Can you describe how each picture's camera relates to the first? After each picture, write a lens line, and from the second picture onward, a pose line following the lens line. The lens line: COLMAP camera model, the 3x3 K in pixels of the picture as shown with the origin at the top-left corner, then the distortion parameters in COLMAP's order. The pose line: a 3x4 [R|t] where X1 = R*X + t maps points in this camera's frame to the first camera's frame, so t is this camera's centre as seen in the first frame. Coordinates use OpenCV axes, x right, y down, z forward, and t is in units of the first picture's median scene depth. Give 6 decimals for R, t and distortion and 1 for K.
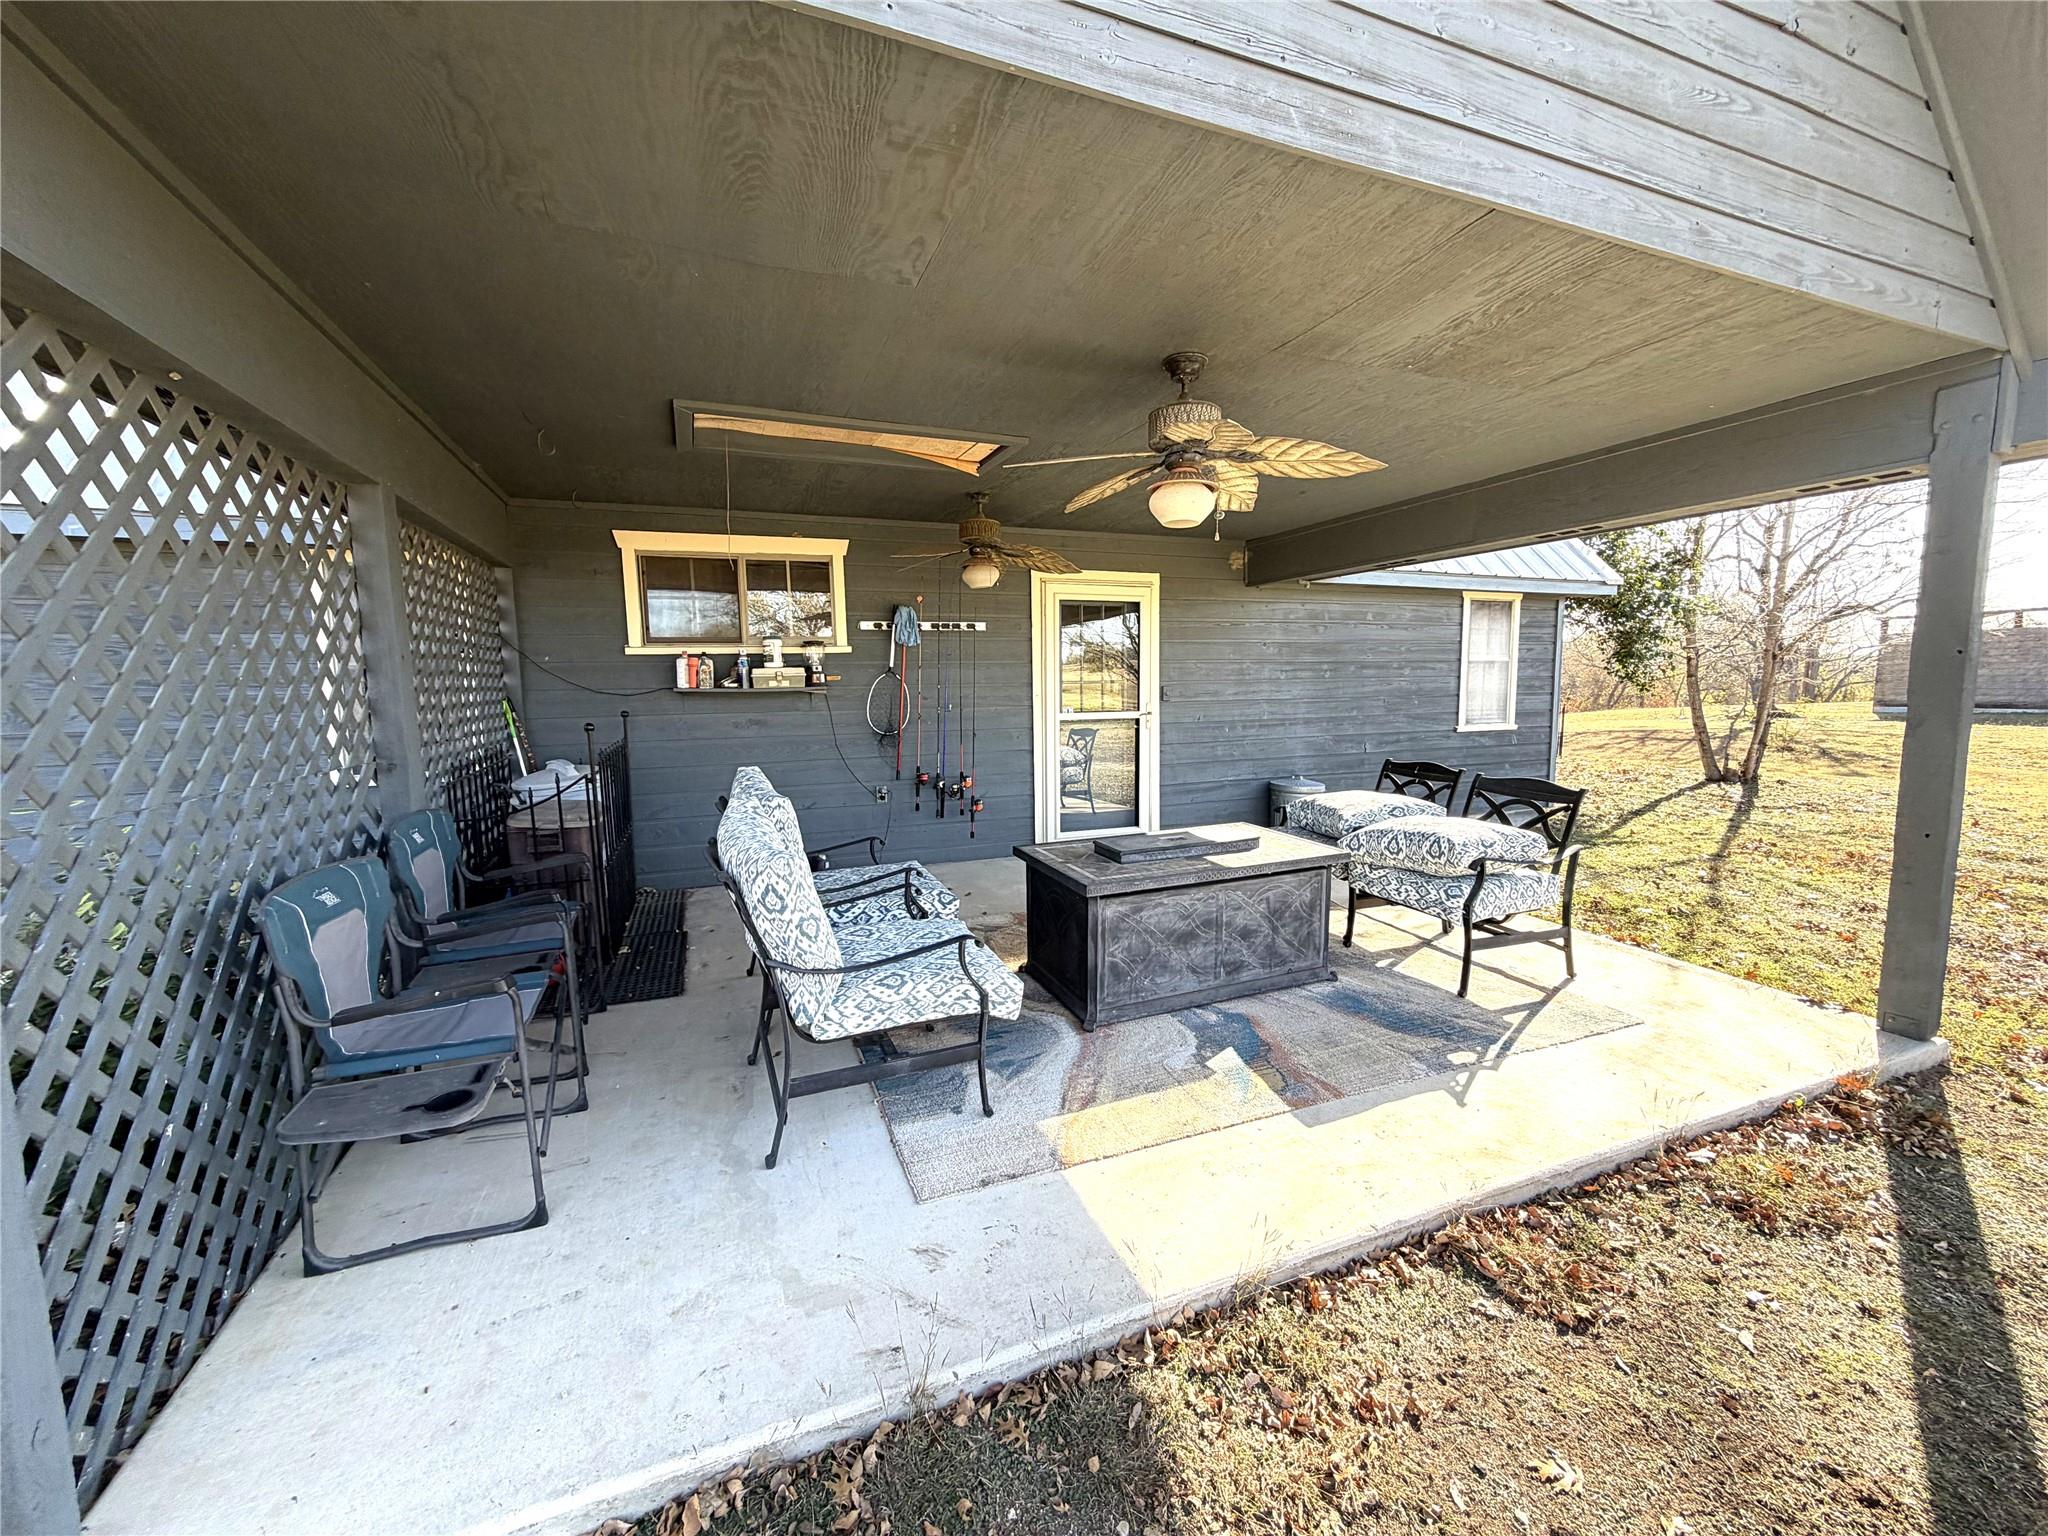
lens RADIAL K [[823.6, 0, 1024.0], [0, 823.6, 768.0], [0, 0, 1]] dist [0.001073, 0.000196]
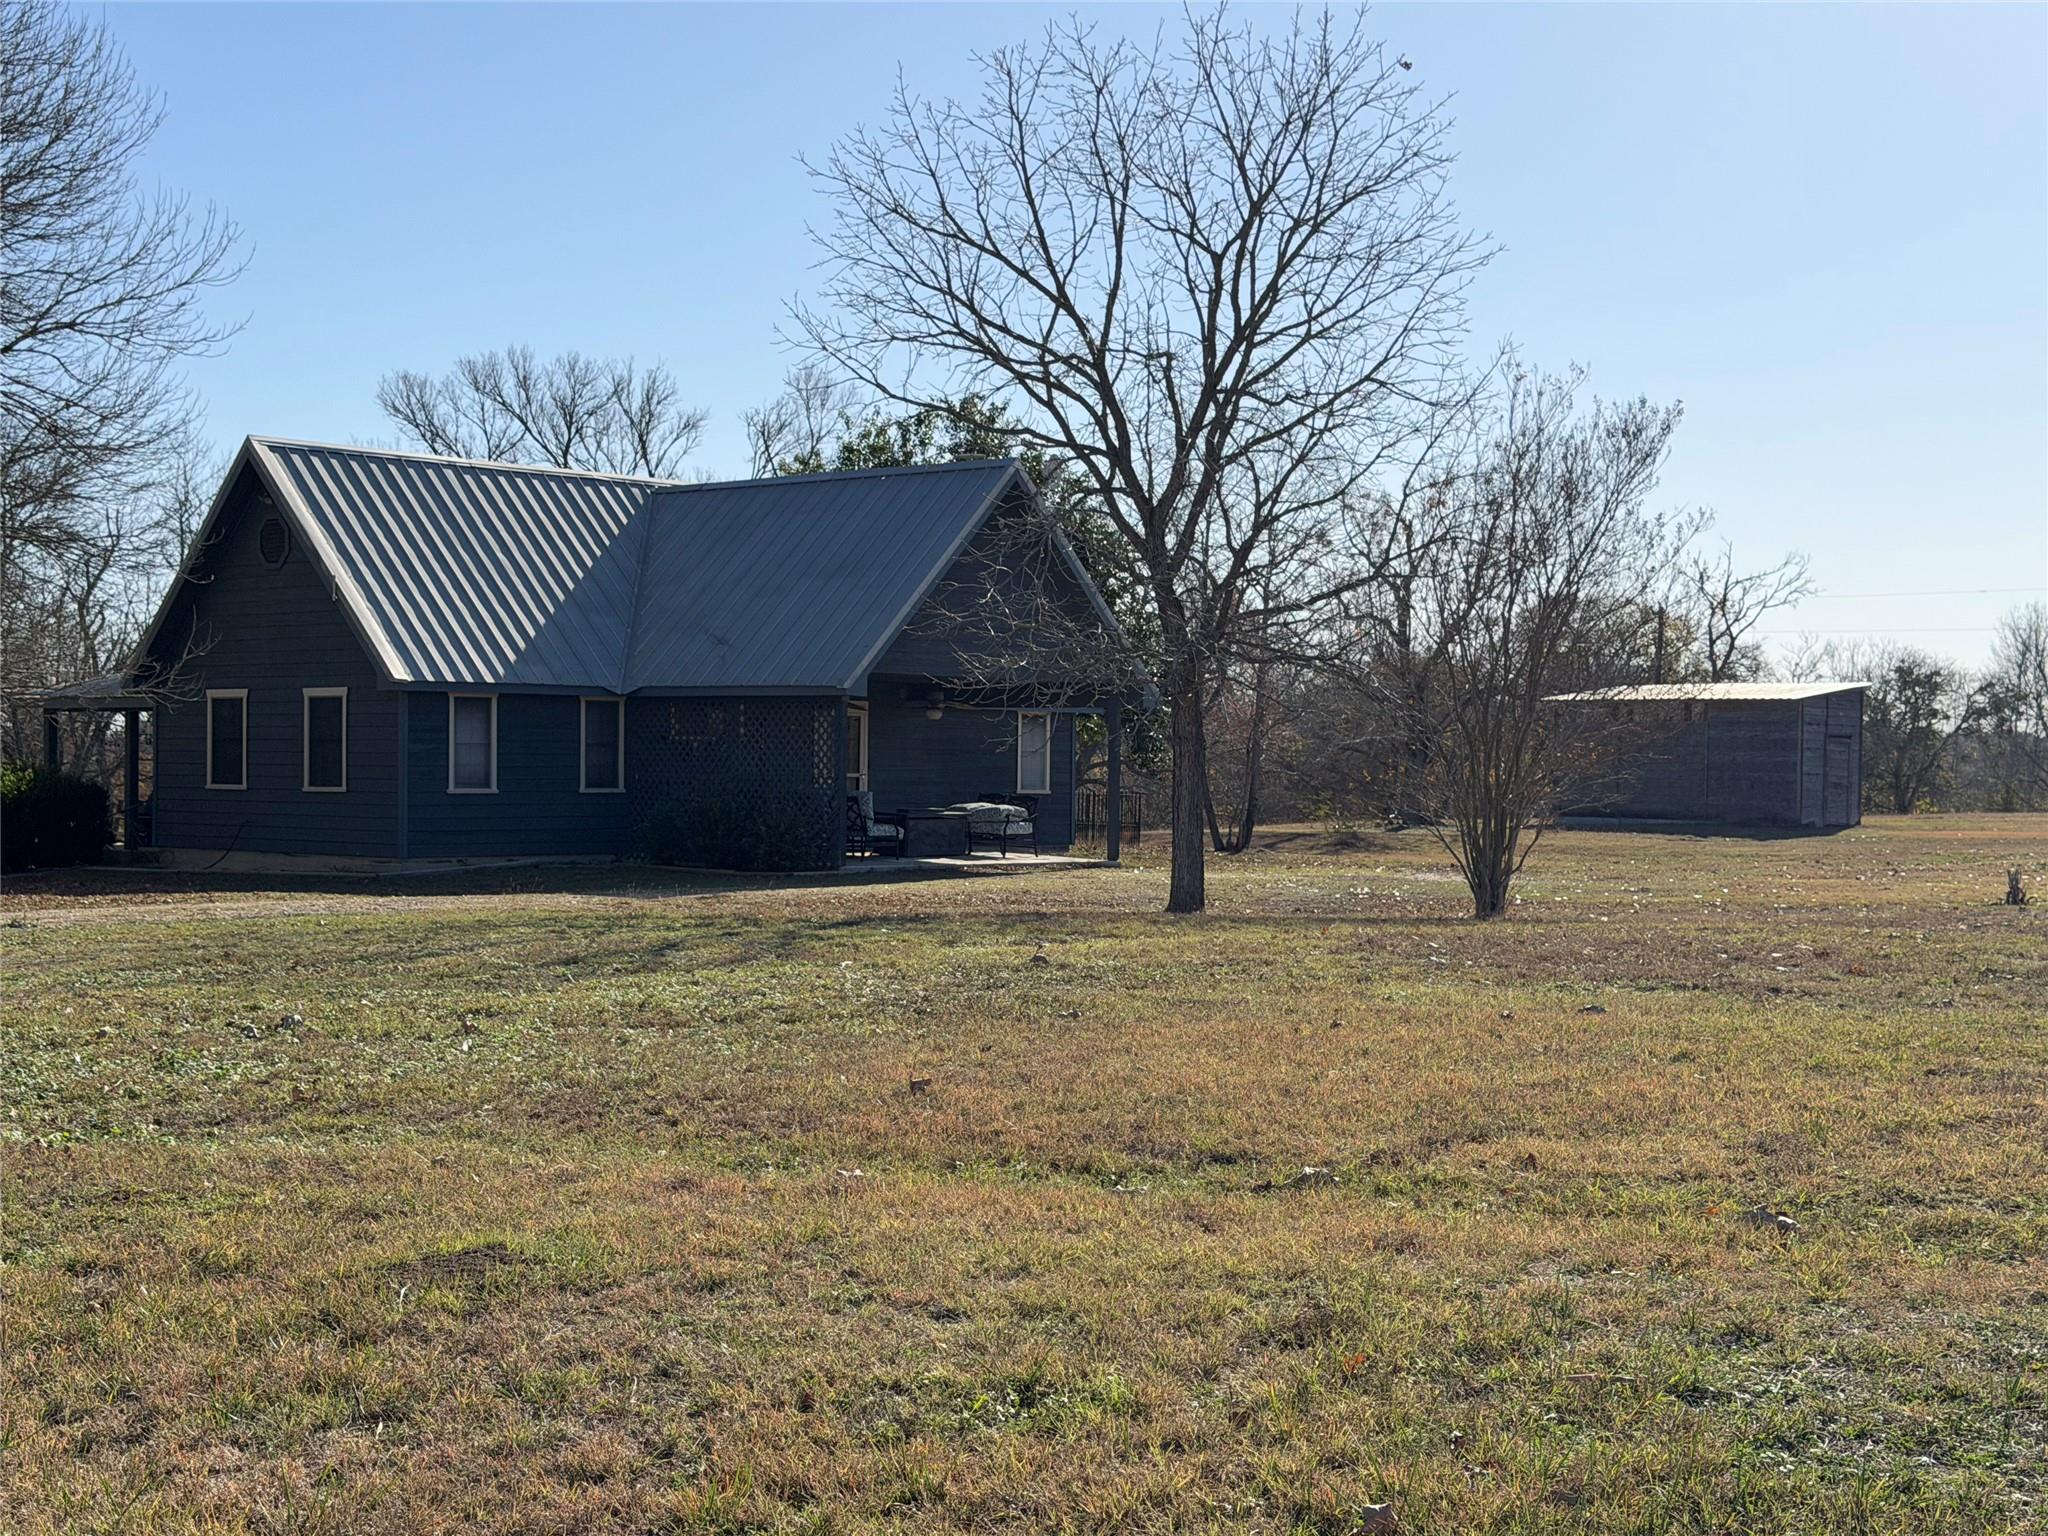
lens RADIAL K [[2851.4, 0, 1019.7], [0, 2851.4, 772.8], [0, 0, 1]] dist [0.097454, -0.075027]
pose [[0.904719, 0.021852, 0.425449, -2.253910], [0.022851, 0.994757, -0.099685, 0.574393], [-0.425396, 0.099909, 0.899475, -4.916667]]
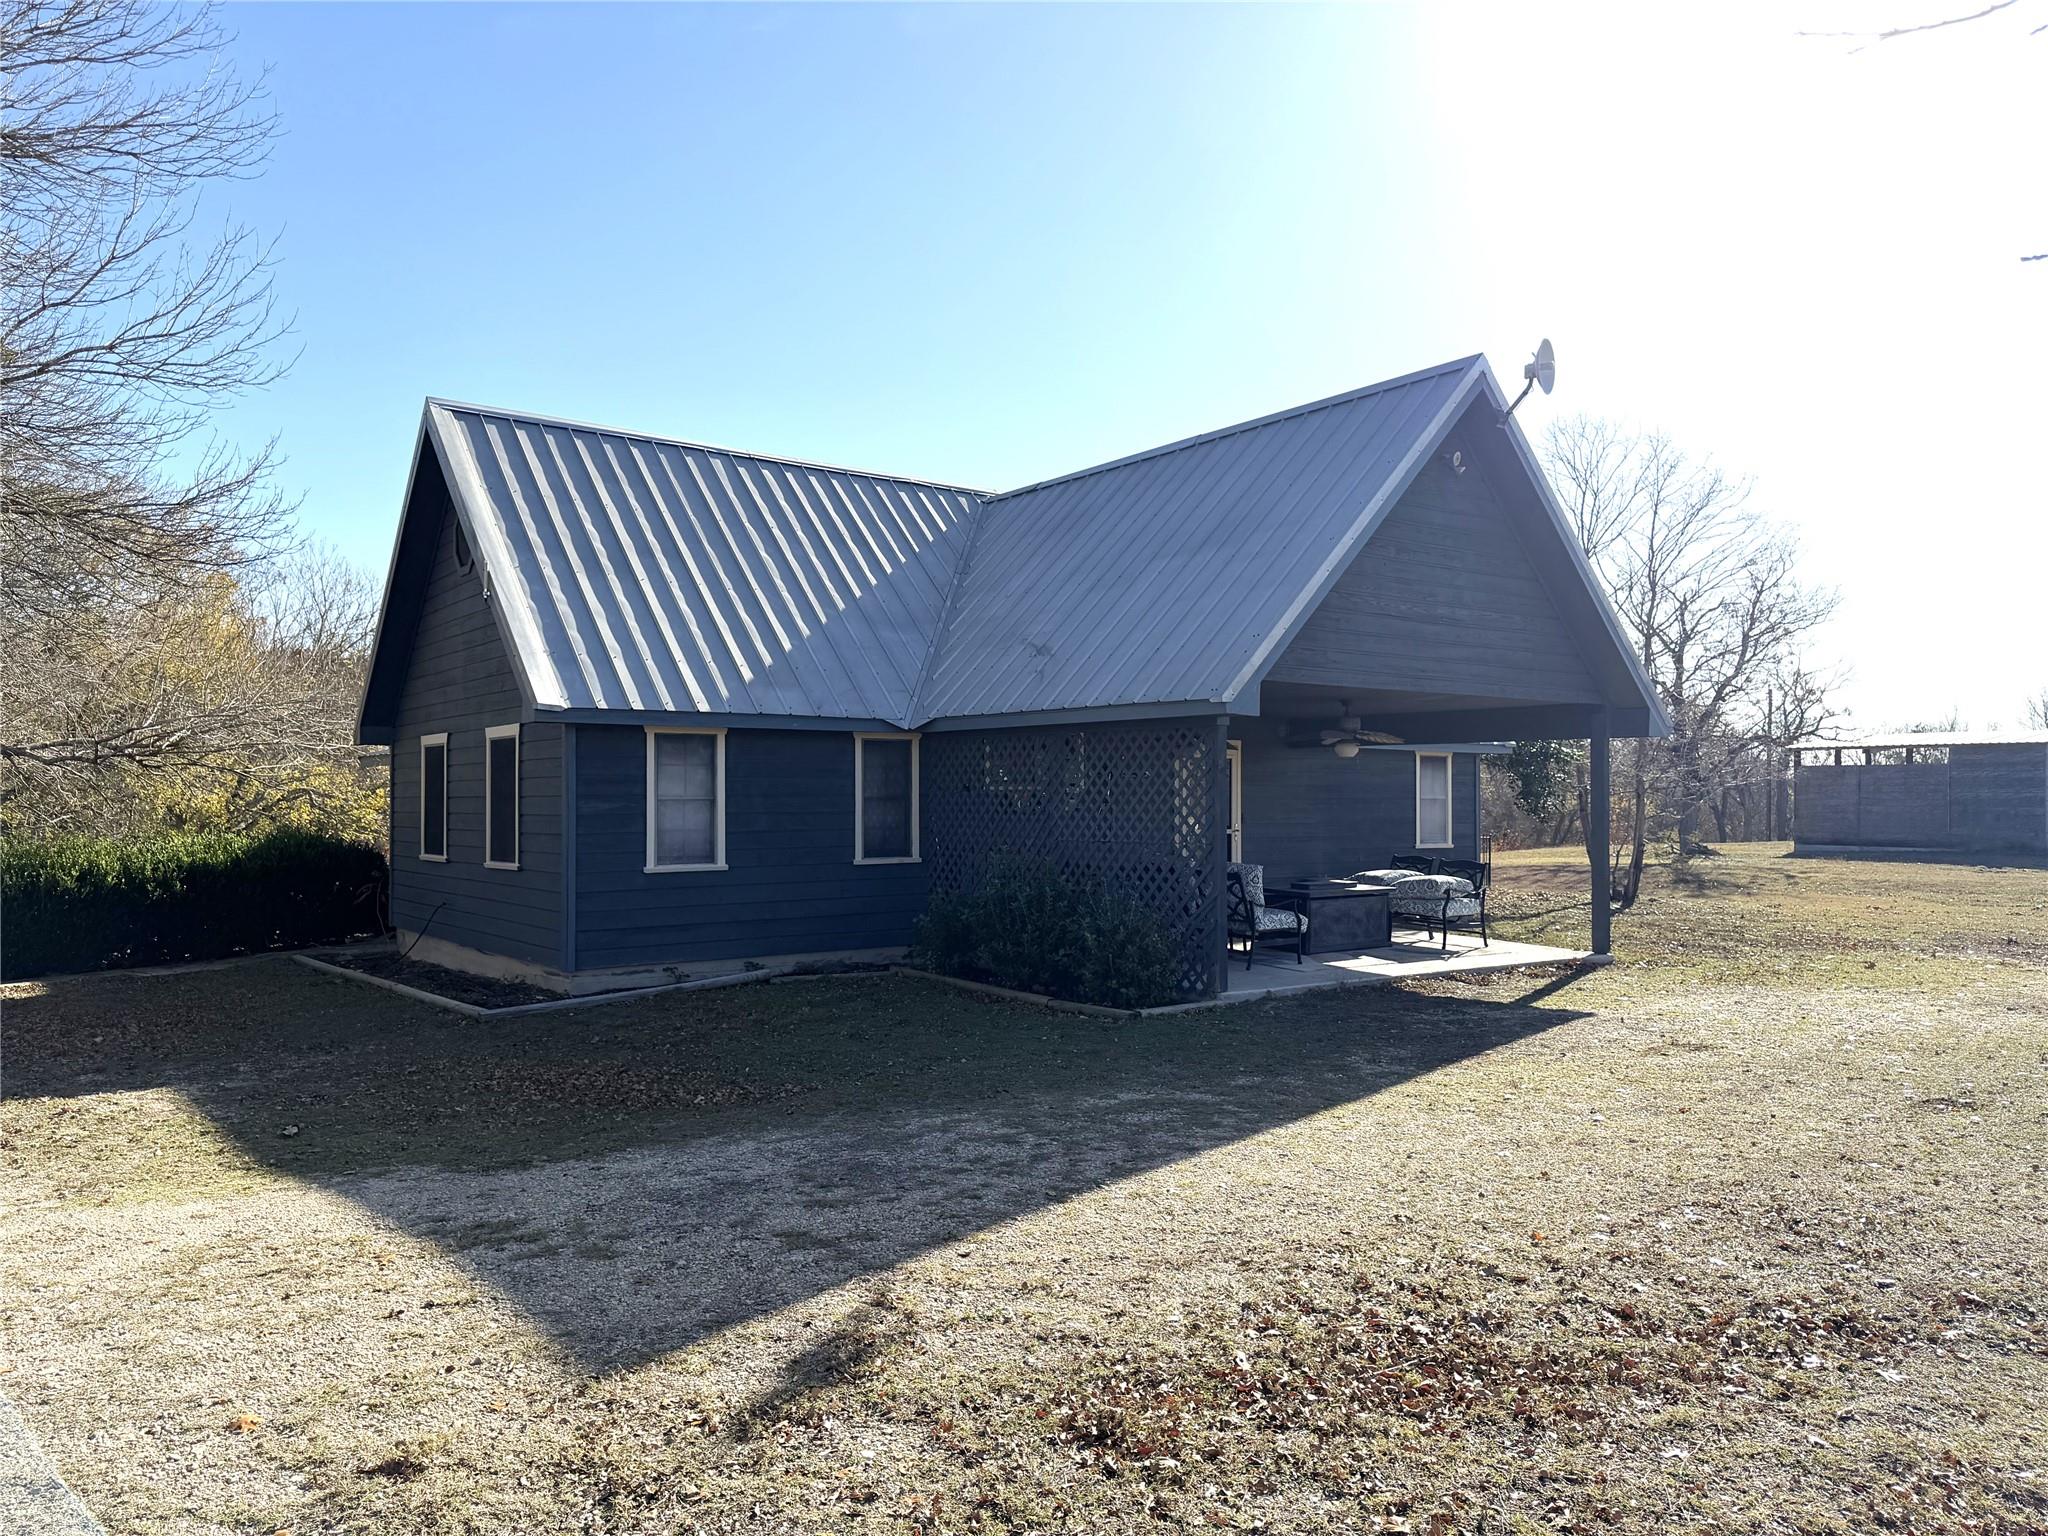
lens RADIAL K [[1454.4, 0, 1021.3], [0, 1454.4, 803.2], [0, 0, 1]] dist [0.004058, 0.000710]
pose [[0.966050, 0.012542, 0.258051, -0.899597], [0.015124, 0.994363, -0.104948, 0.152081], [-0.257912, 0.105288, 0.960414, -1.431127]]
